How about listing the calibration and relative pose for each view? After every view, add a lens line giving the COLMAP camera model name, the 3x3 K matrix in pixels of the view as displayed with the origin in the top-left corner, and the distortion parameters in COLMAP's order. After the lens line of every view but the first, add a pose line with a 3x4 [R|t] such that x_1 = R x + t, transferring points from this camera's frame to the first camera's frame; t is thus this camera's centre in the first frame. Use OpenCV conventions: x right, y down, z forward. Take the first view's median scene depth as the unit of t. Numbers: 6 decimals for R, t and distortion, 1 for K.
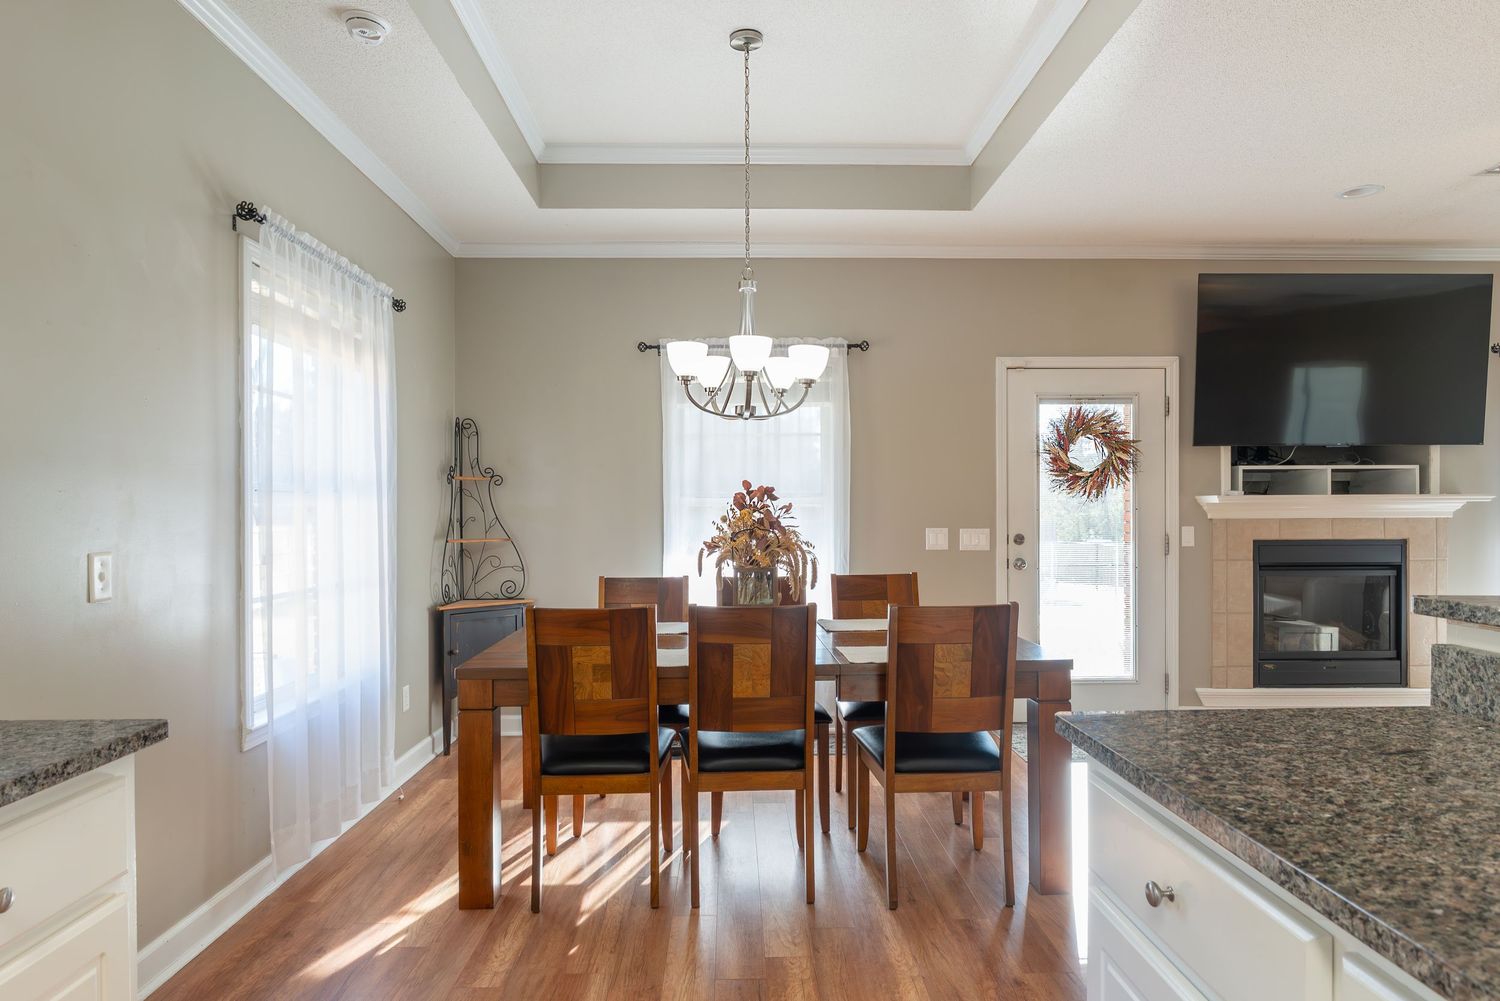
lens RADIAL K [[882.3, 0, 747.6], [0, 882.3, 514.8], [0, 0, 1]] dist [-0.012102, -0.001061]
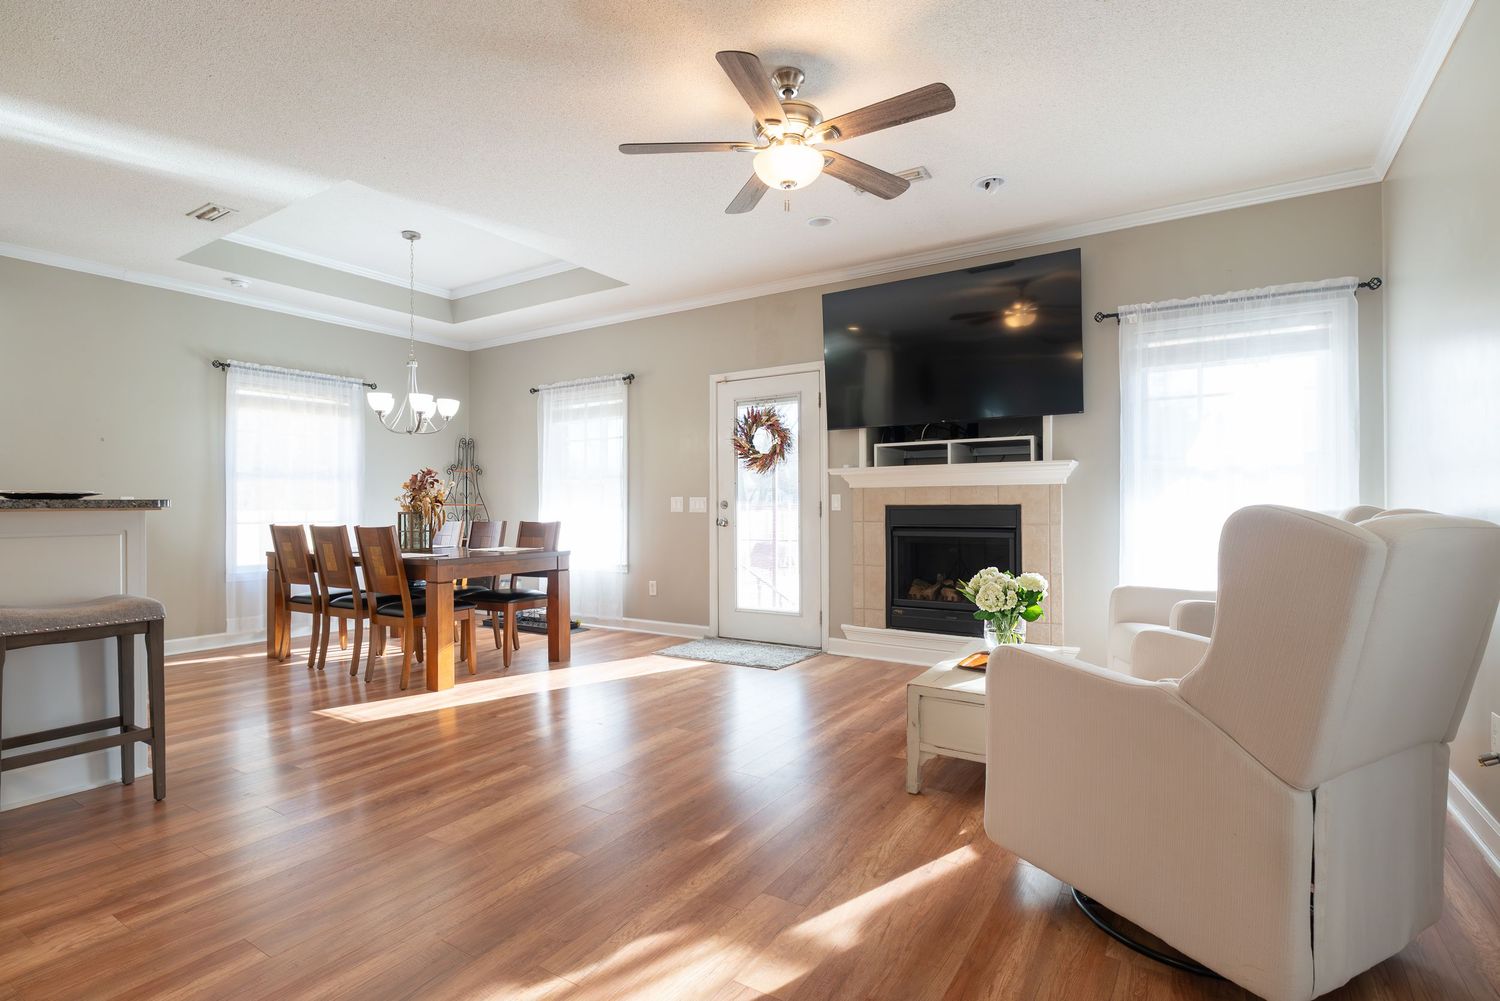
lens RADIAL K [[730.0, 0, 750.5], [0, 730.0, 498.3], [0, 0, 1]] dist [-0.002725, -0.002572]
pose [[0.831968, -0.006151, -0.554789, 0.984580], [-0.001366, 0.999913, -0.013135, 0.032884], [0.554821, 0.011686, 0.831887, 0.067209]]
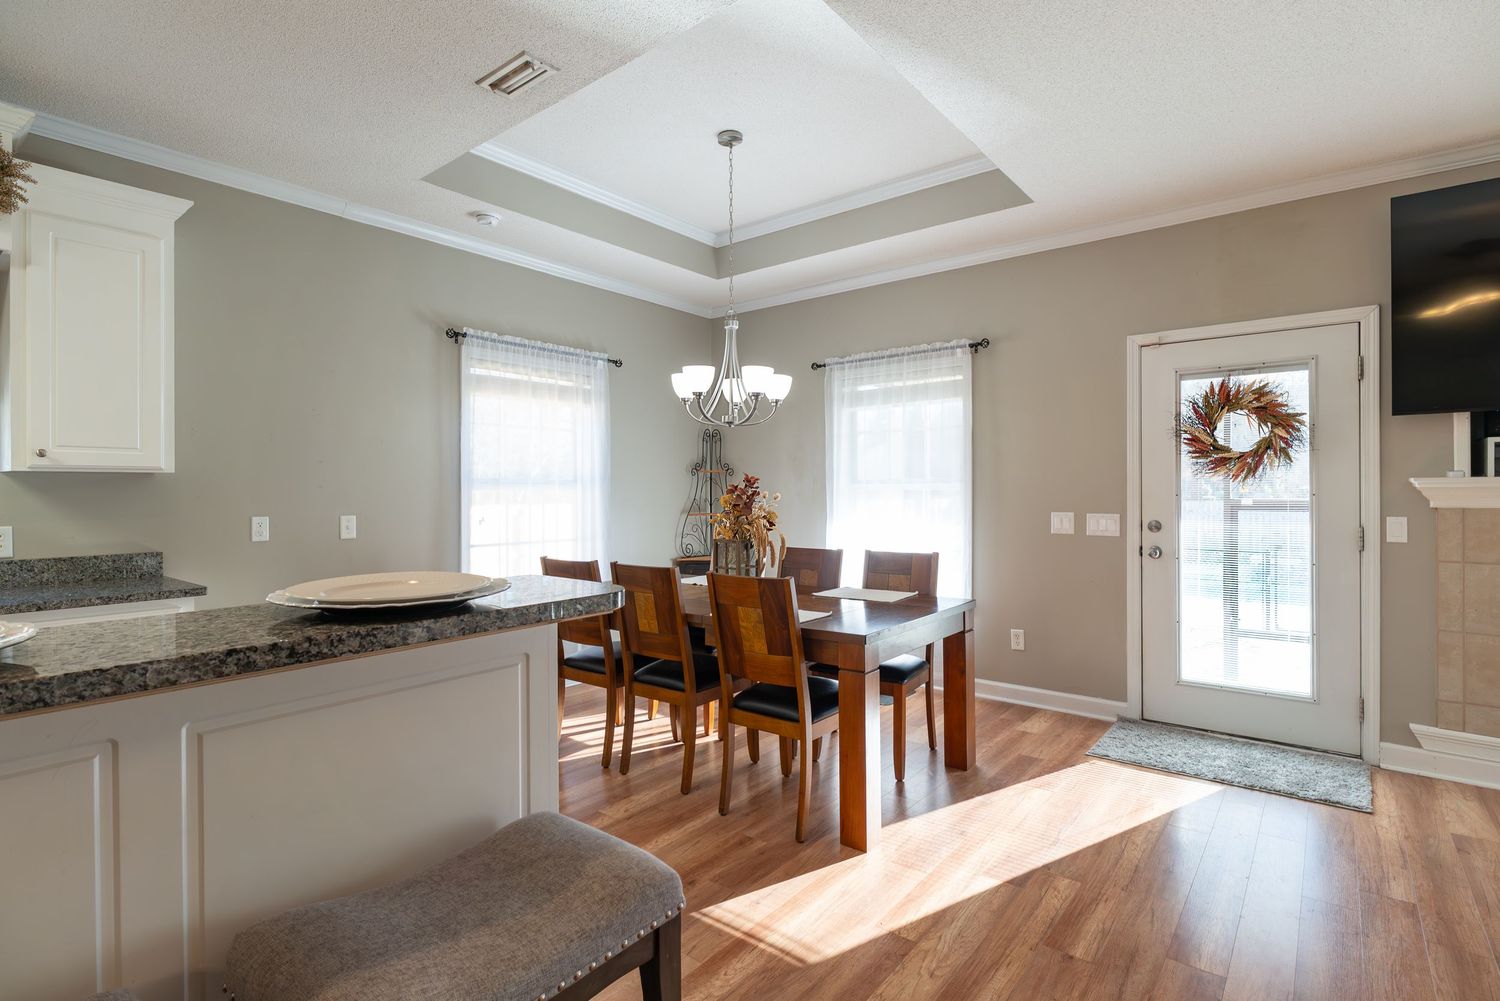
lens RADIAL K [[730.0, 0, 746.9], [0, 730.0, 489.6], [0, 0, 1]] dist [-0.002725, -0.002572]
pose [[0.765345, 0.000192, -0.643620, 0.478308], [-0.003466, 0.999987, -0.003824, -0.006960], [0.643611, 0.005158, 0.765335, 0.122978]]
